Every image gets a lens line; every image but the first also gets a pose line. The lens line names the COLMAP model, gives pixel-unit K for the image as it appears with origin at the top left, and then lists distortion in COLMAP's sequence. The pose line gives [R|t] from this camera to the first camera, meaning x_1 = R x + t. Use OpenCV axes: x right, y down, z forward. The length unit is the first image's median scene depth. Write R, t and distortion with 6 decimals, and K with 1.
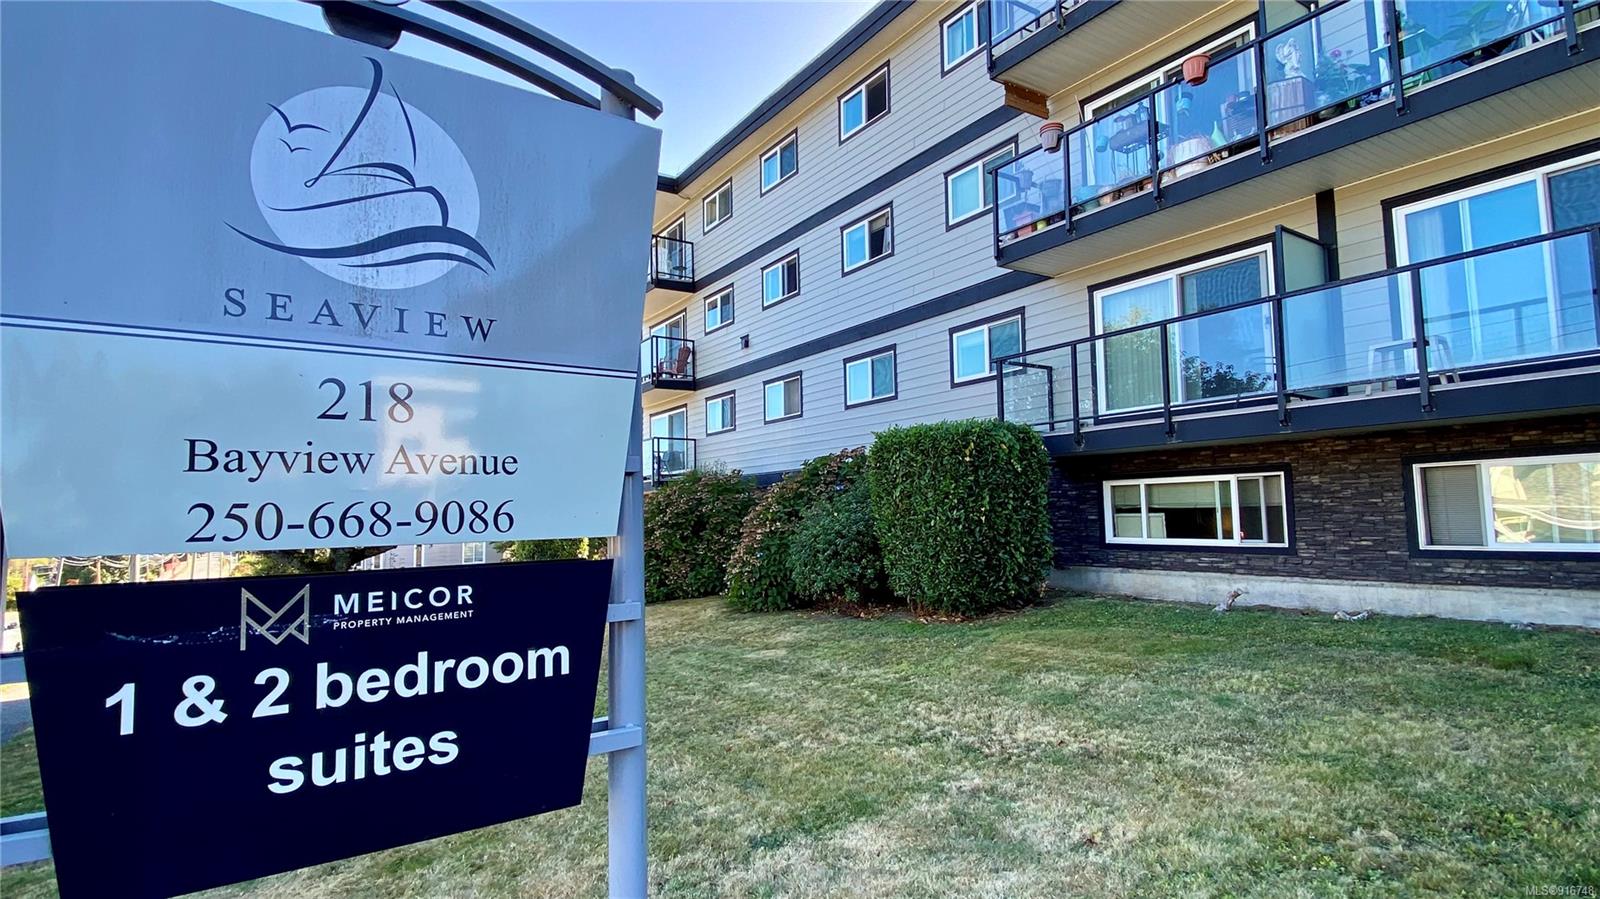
lens RADIAL K [[870.6, 0, 803.5], [0, 870.6, 446.6], [0, 0, 1]] dist [0.004170, -0.001729]
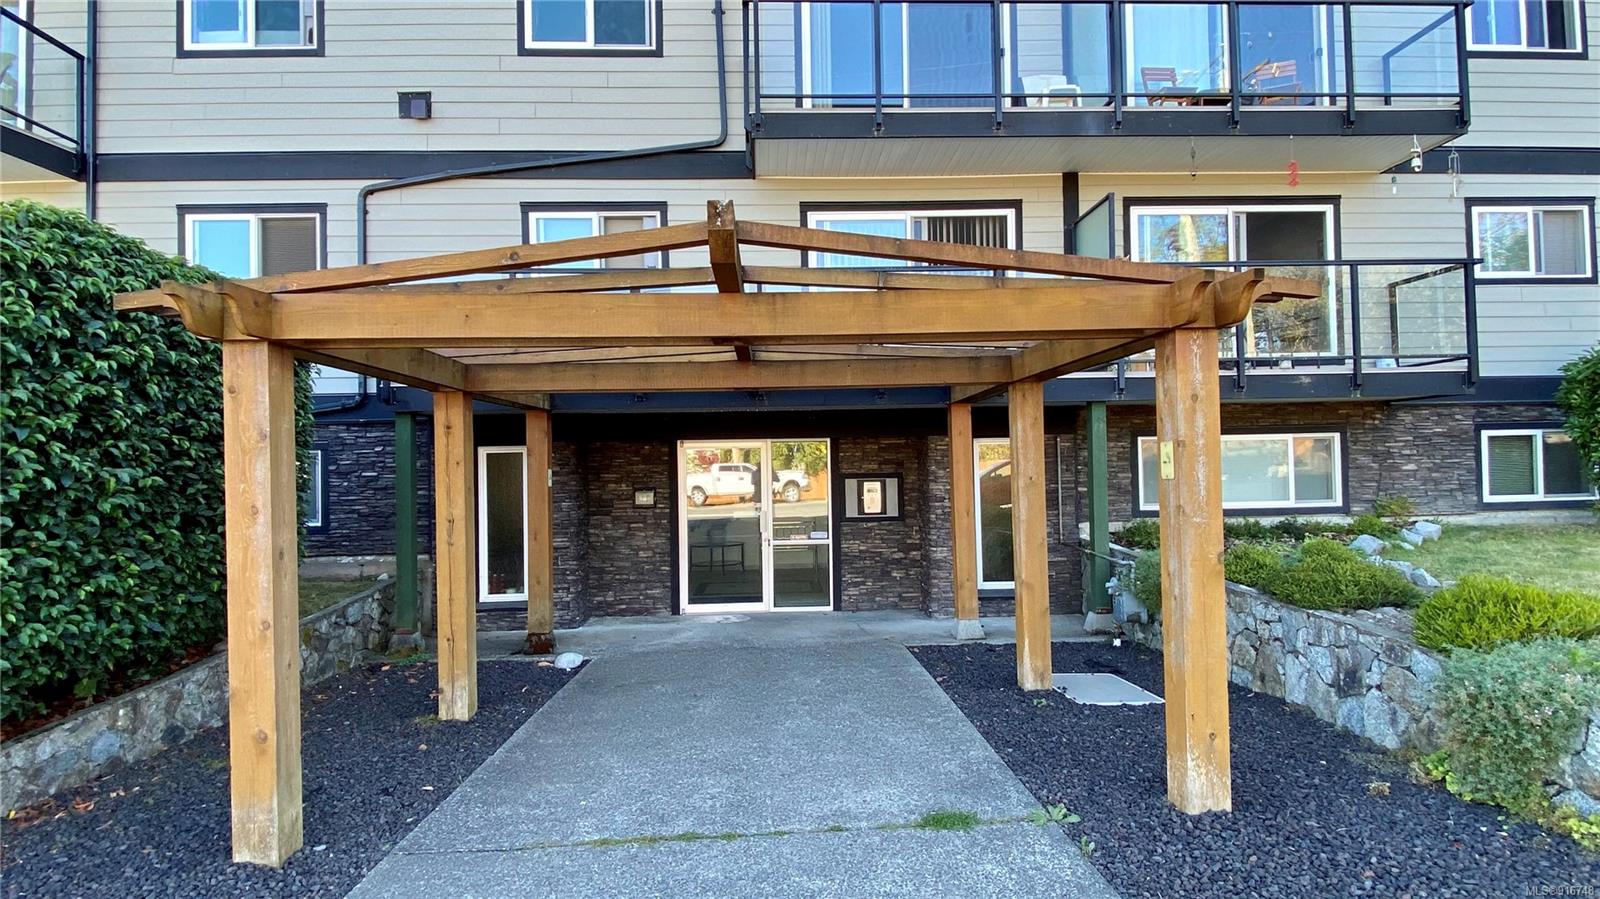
lens RADIAL K [[870.6, 0, 797.9], [0, 870.6, 459.2], [0, 0, 1]] dist [0.004170, -0.001729]
pose [[0.503706, 0.030601, 0.863333, -0.453420], [-0.064732, 0.997900, 0.002397, 0.068817], [-0.861446, -0.057093, 0.504629, 0.711397]]
